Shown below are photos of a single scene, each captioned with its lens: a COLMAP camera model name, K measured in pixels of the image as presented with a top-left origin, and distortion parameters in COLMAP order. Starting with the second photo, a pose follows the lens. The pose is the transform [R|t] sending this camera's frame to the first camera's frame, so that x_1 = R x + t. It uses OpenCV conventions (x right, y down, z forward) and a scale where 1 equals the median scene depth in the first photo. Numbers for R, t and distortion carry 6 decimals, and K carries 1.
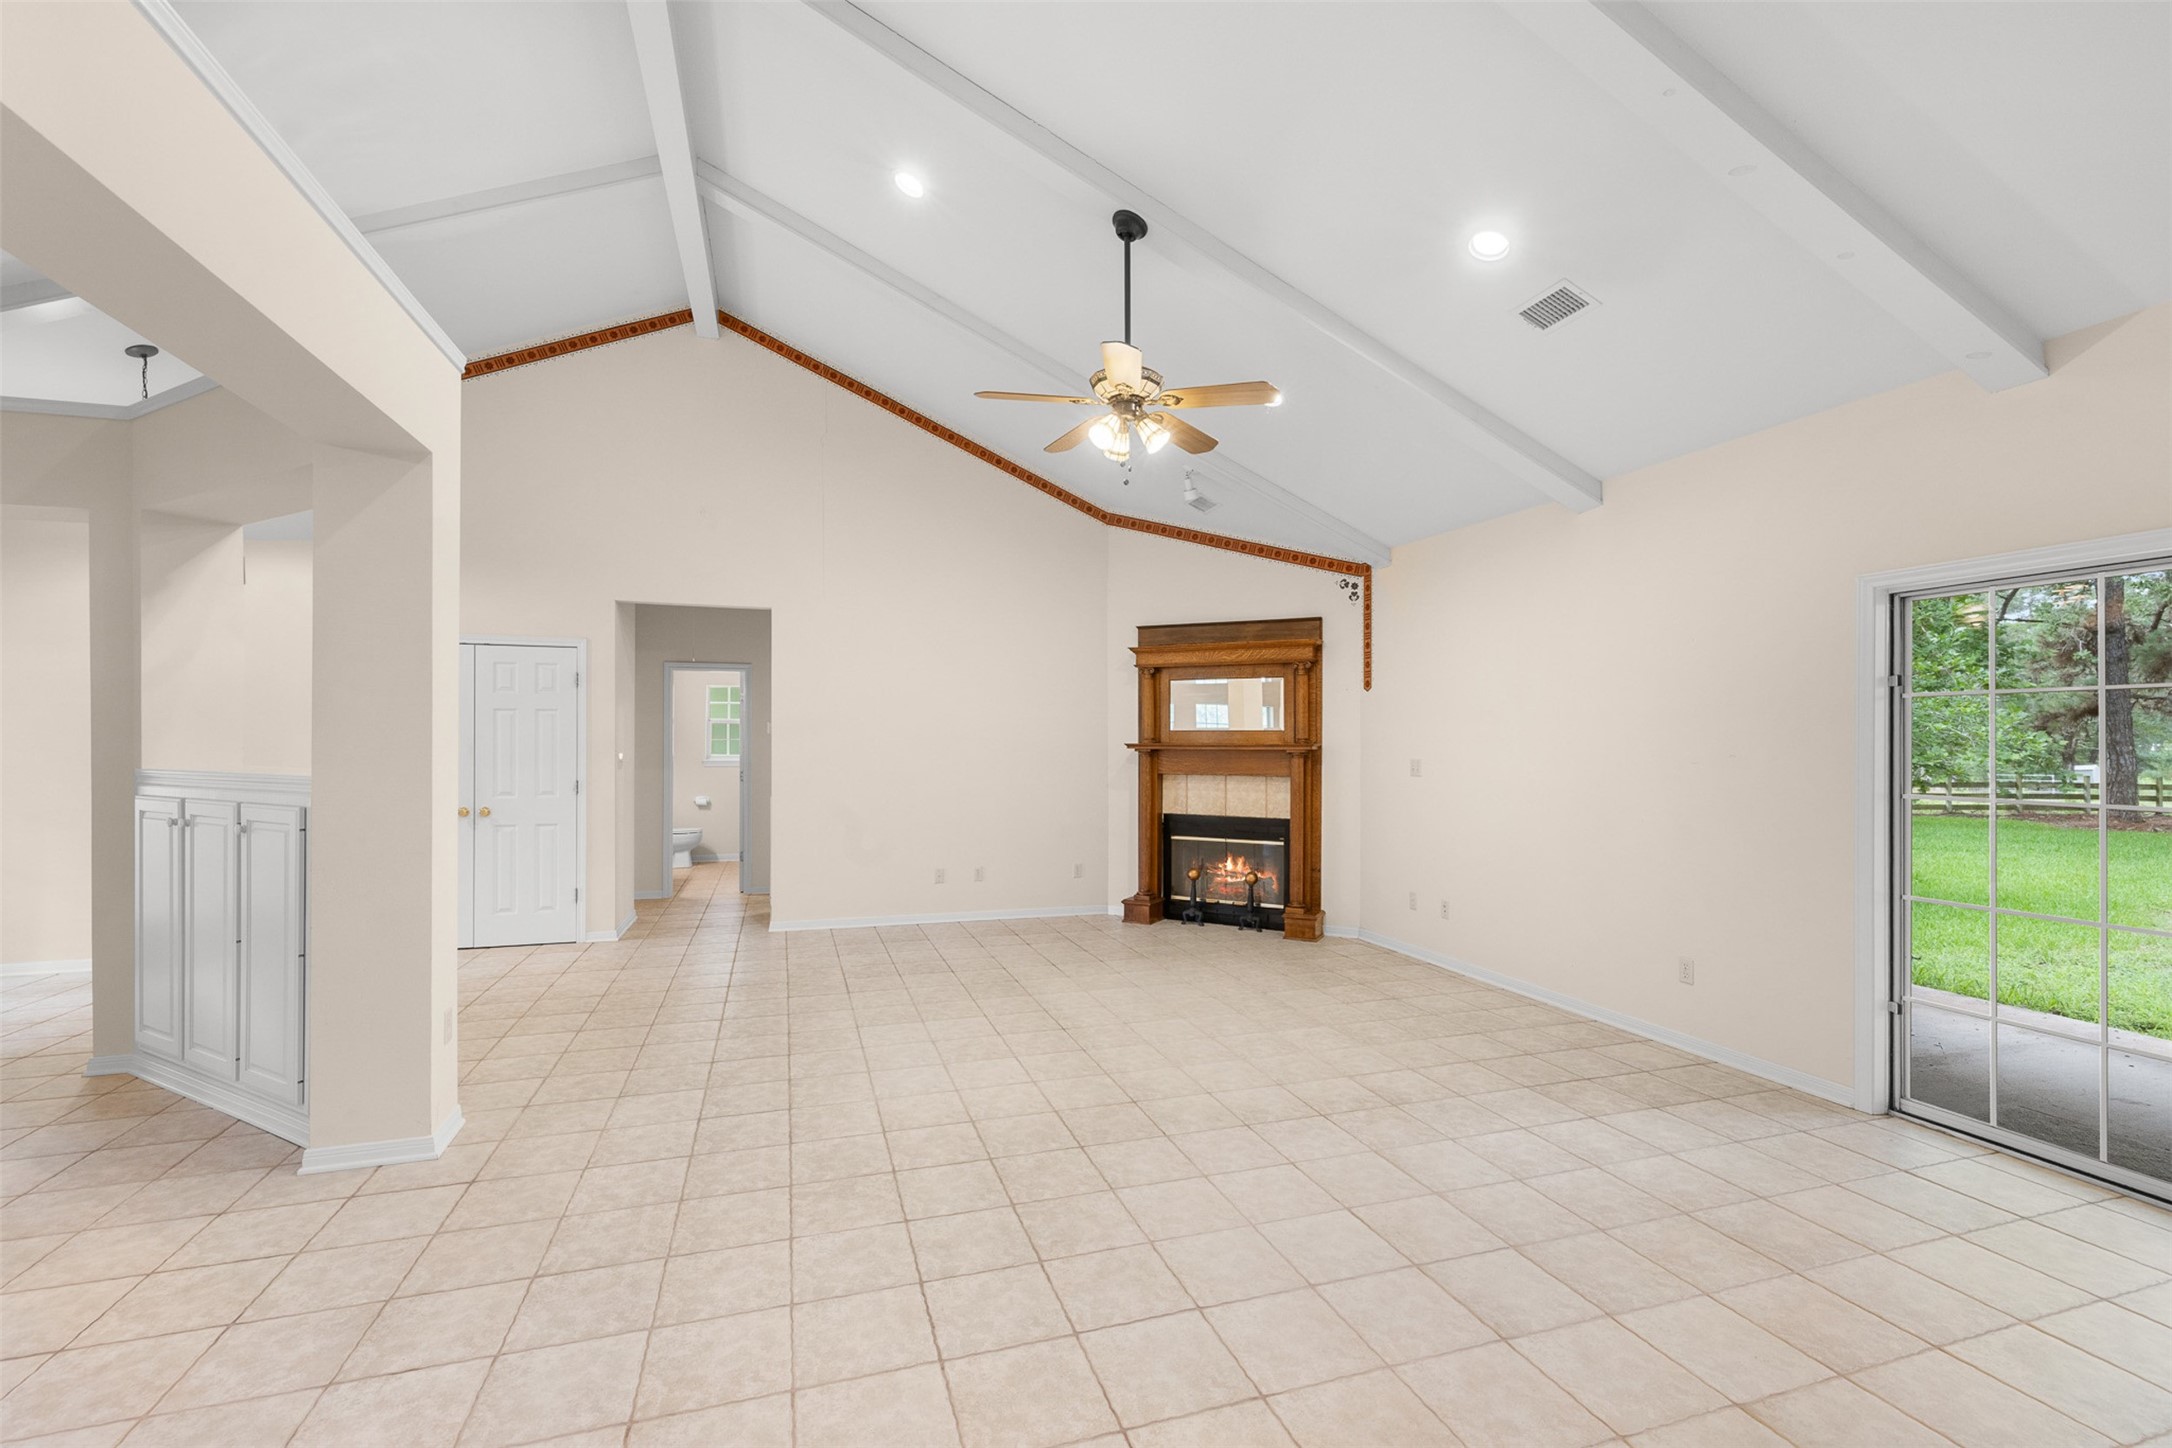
lens RADIAL K [[936.2, 0, 1080.4], [0, 936.2, 739.5], [0, 0, 1]] dist [0.000160, 0.000444]
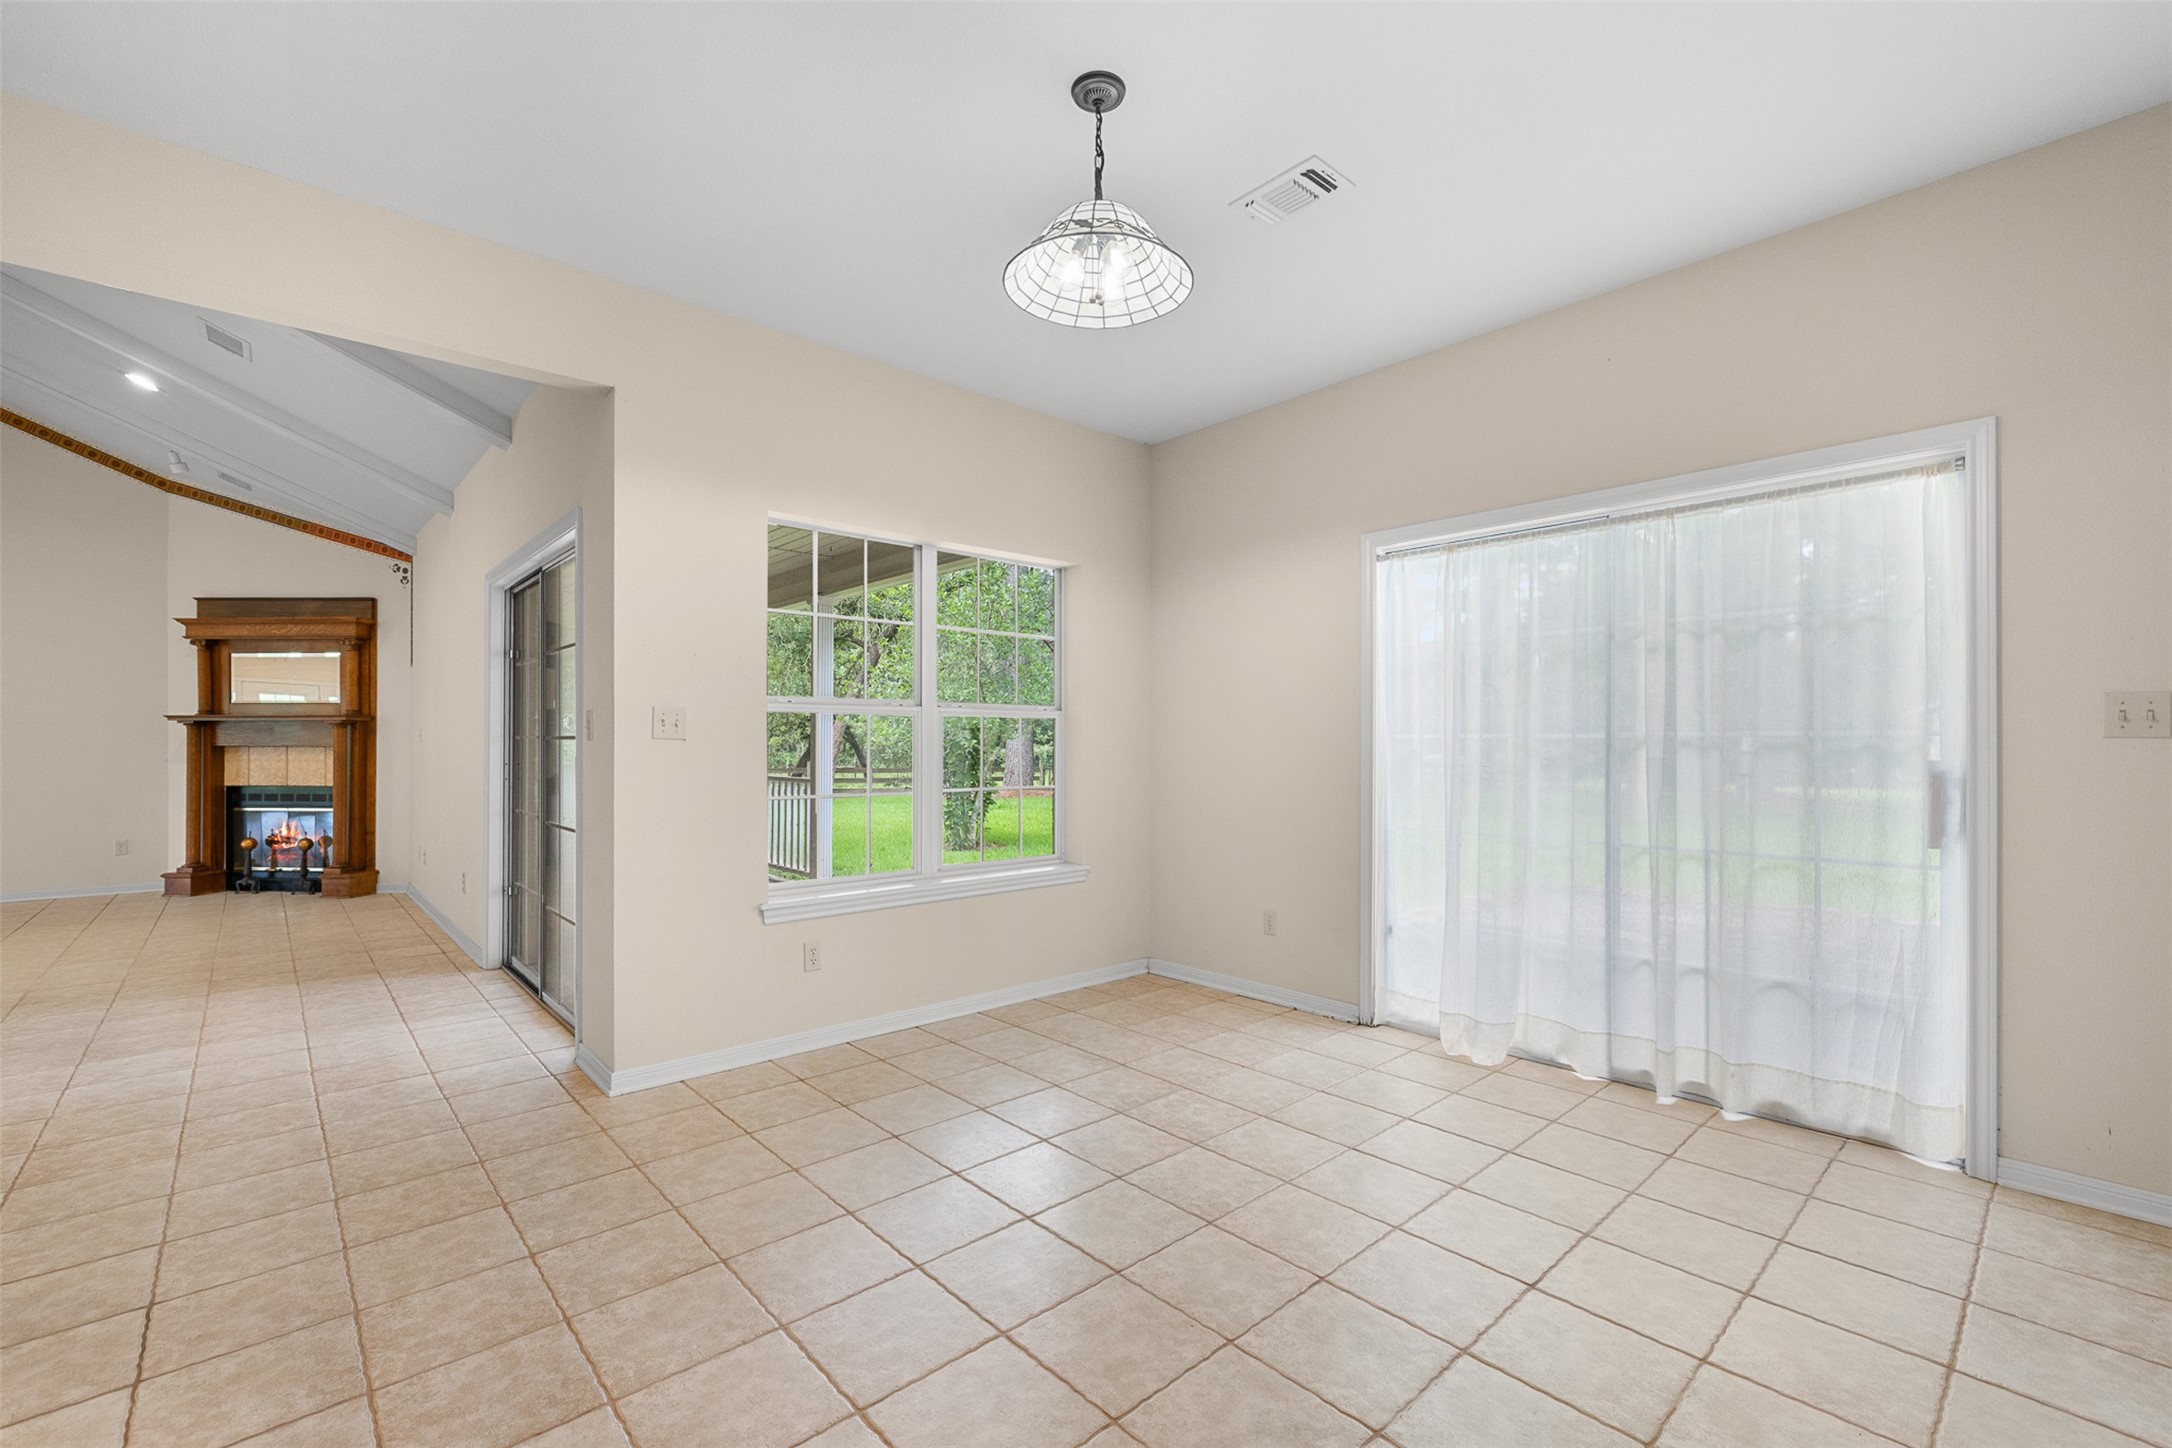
lens RADIAL K [[919.2, 0, 1086.0], [0, 919.2, 724.0], [0, 0, 1]] dist [-0.000563, 0.000008]
pose [[0.909774, -0.003956, 0.415085, 0.561310], [0.004377, 0.999990, -0.000063, 0.018422], [-0.415081, 0.001874, 0.909783, -0.300975]]
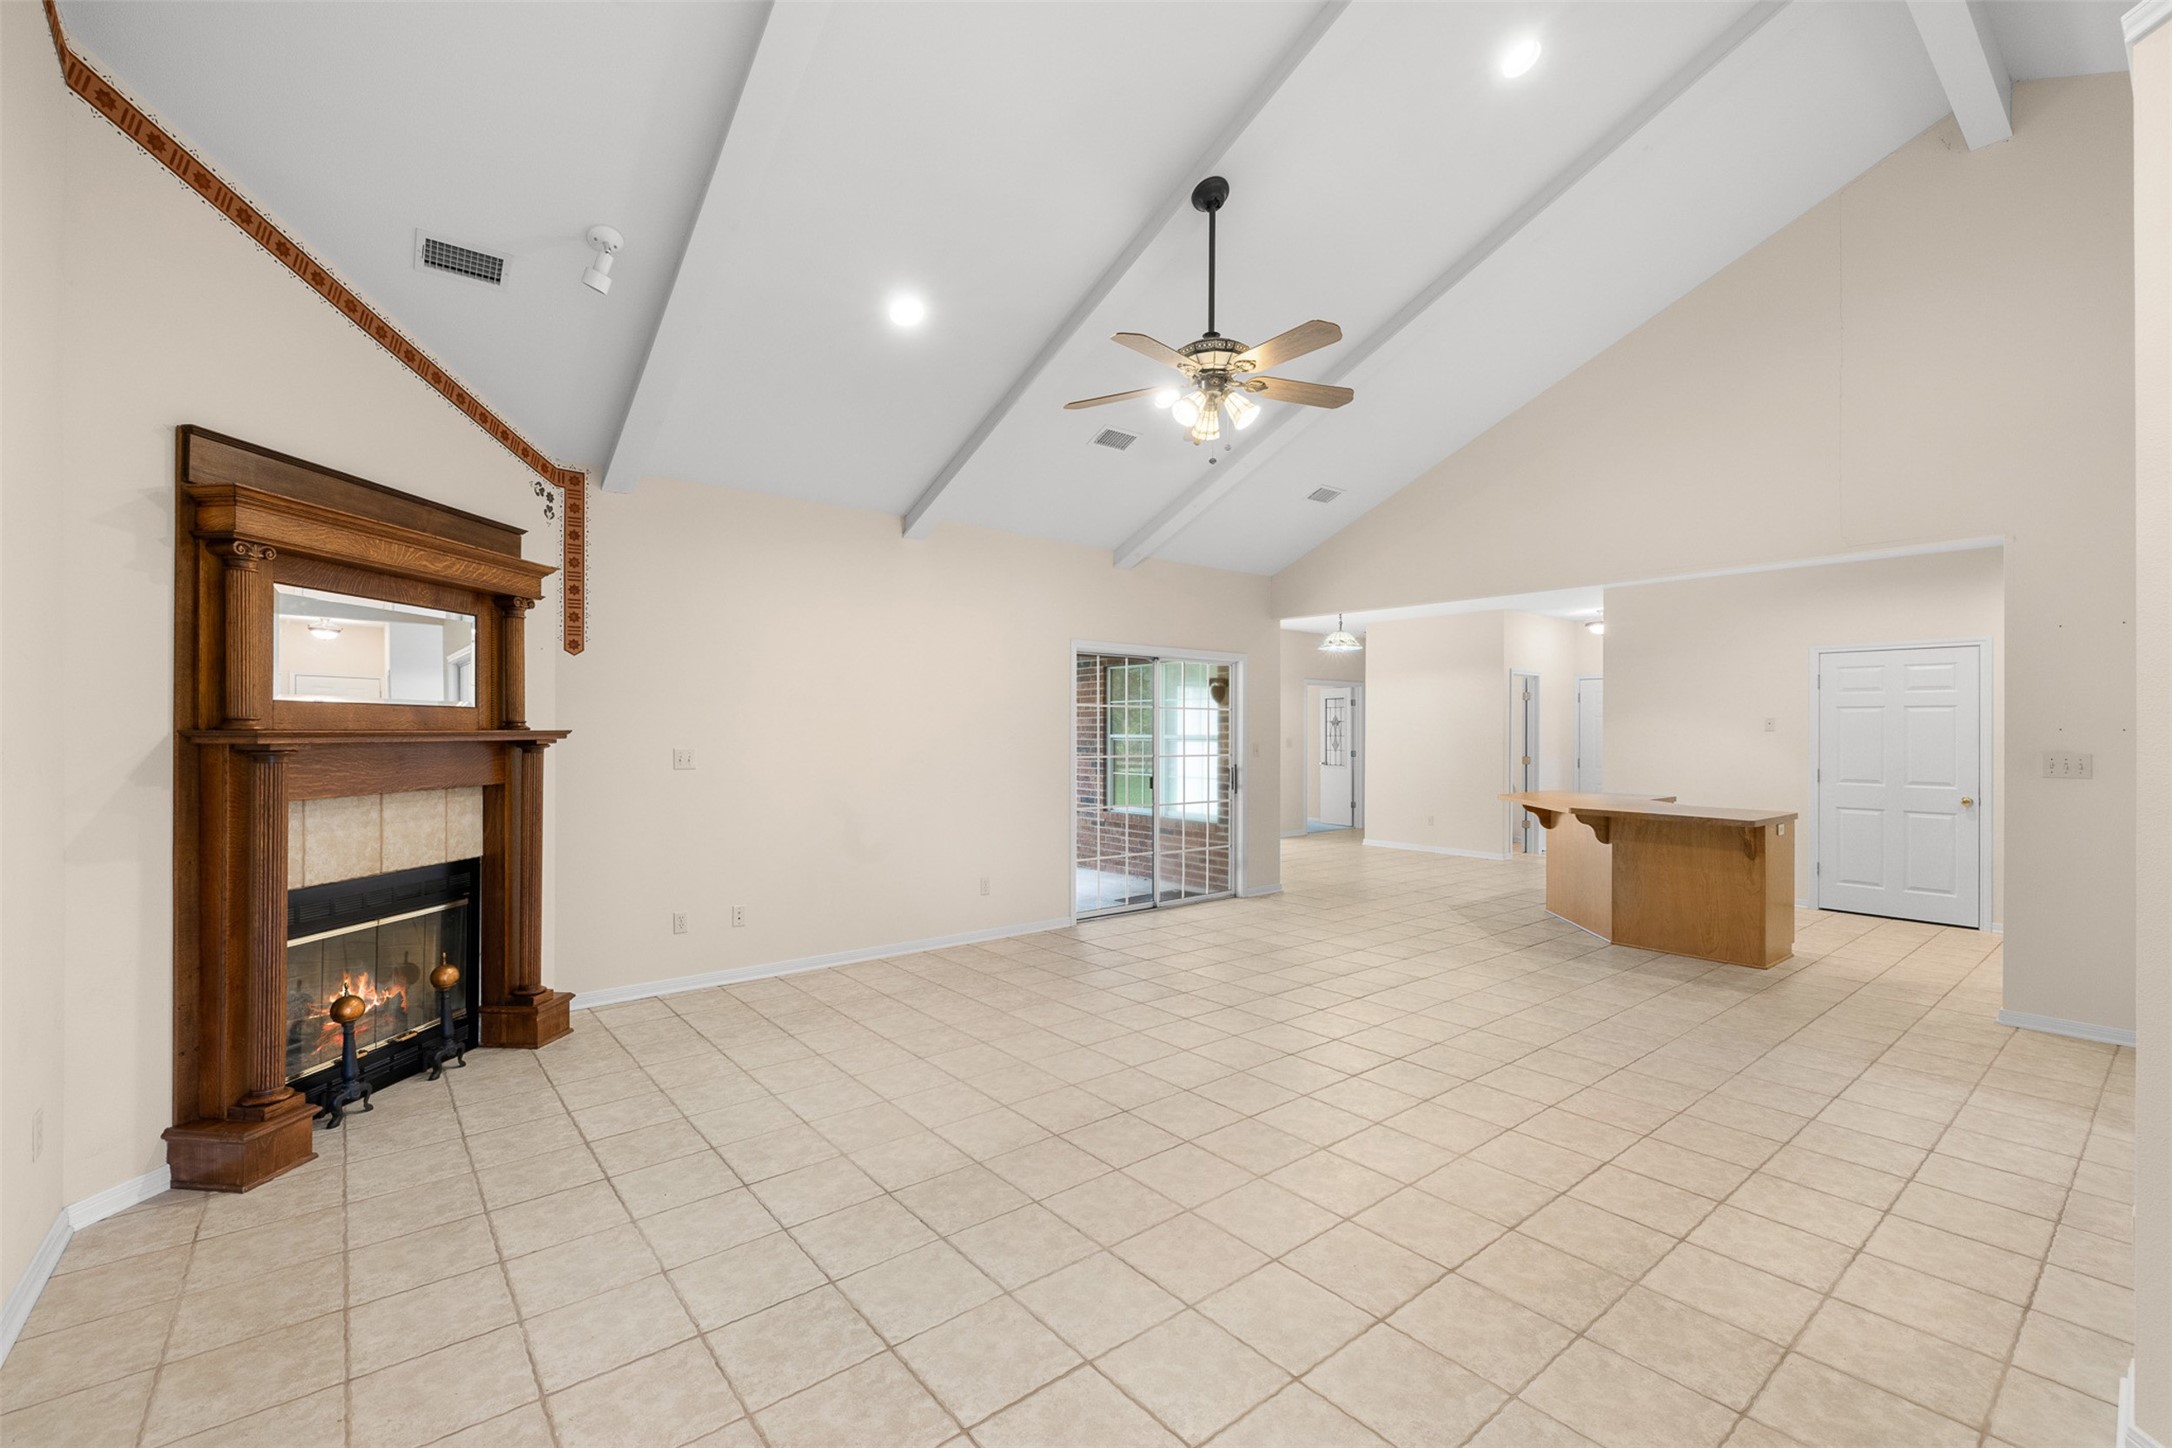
lens RADIAL K [[919.2, 0, 1086.0], [0, 919.2, 724.0], [0, 0, 1]] dist [-0.000563, 0.000008]
pose [[-0.366737, 0.000256, 0.930325, -0.463072], [-0.007921, 0.999963, -0.003397, -0.000226], [-0.930291, -0.008615, -0.366721, 0.867879]]
